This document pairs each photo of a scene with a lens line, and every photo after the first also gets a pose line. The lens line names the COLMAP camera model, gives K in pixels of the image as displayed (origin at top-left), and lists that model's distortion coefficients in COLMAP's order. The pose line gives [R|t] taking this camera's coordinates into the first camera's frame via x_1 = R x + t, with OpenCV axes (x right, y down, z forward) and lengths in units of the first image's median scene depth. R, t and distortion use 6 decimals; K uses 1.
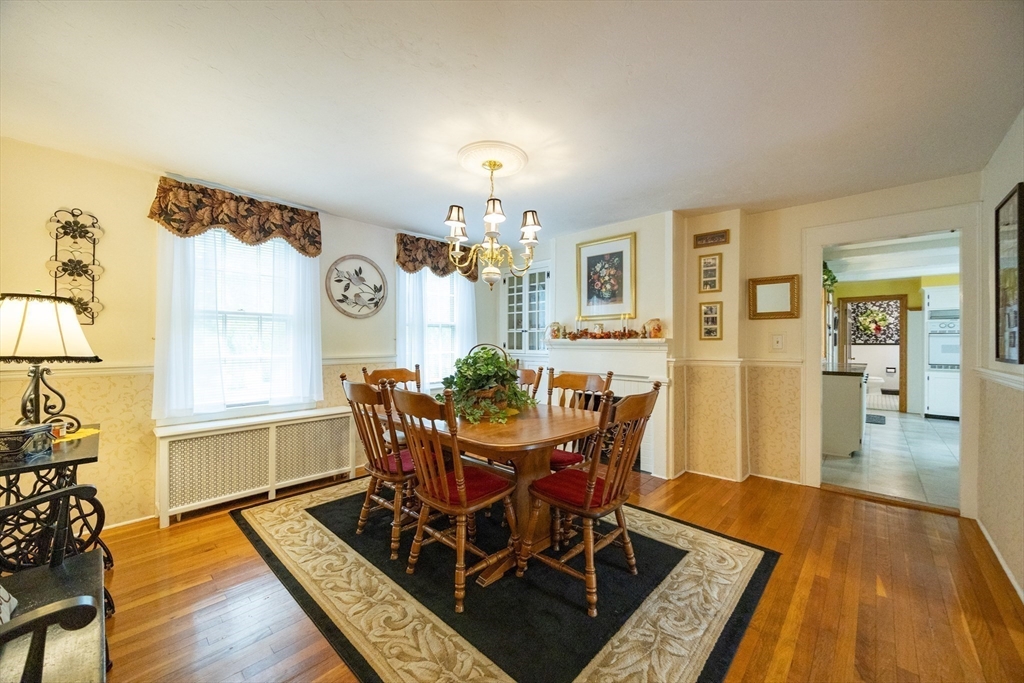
lens RADIAL K [[388.5, 0, 520.5], [0, 388.5, 341.3], [0, 0, 1]] dist [-0.003644, 0.000127]
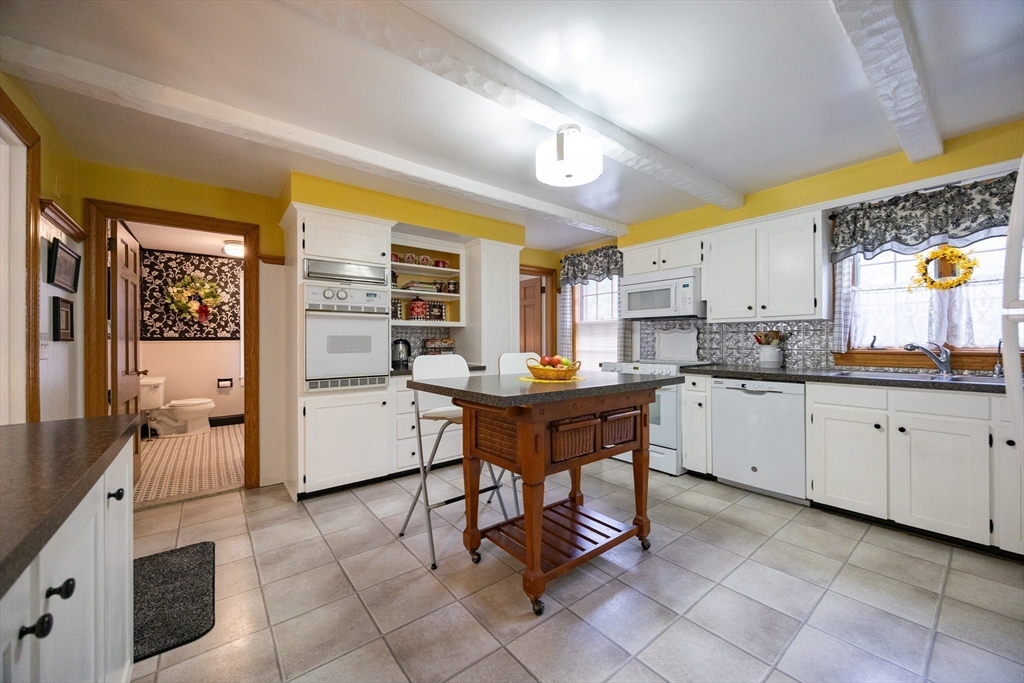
lens RADIAL K [[388.5, 0, 516.8], [0, 388.5, 341.2], [0, 0, 1]] dist [-0.003644, 0.000127]
pose [[0.156997, -0.004726, 0.987588, 0.446704], [0.001289, 0.999989, 0.004580, 0.009241], [-0.987598, 0.000554, 0.157001, 0.471649]]
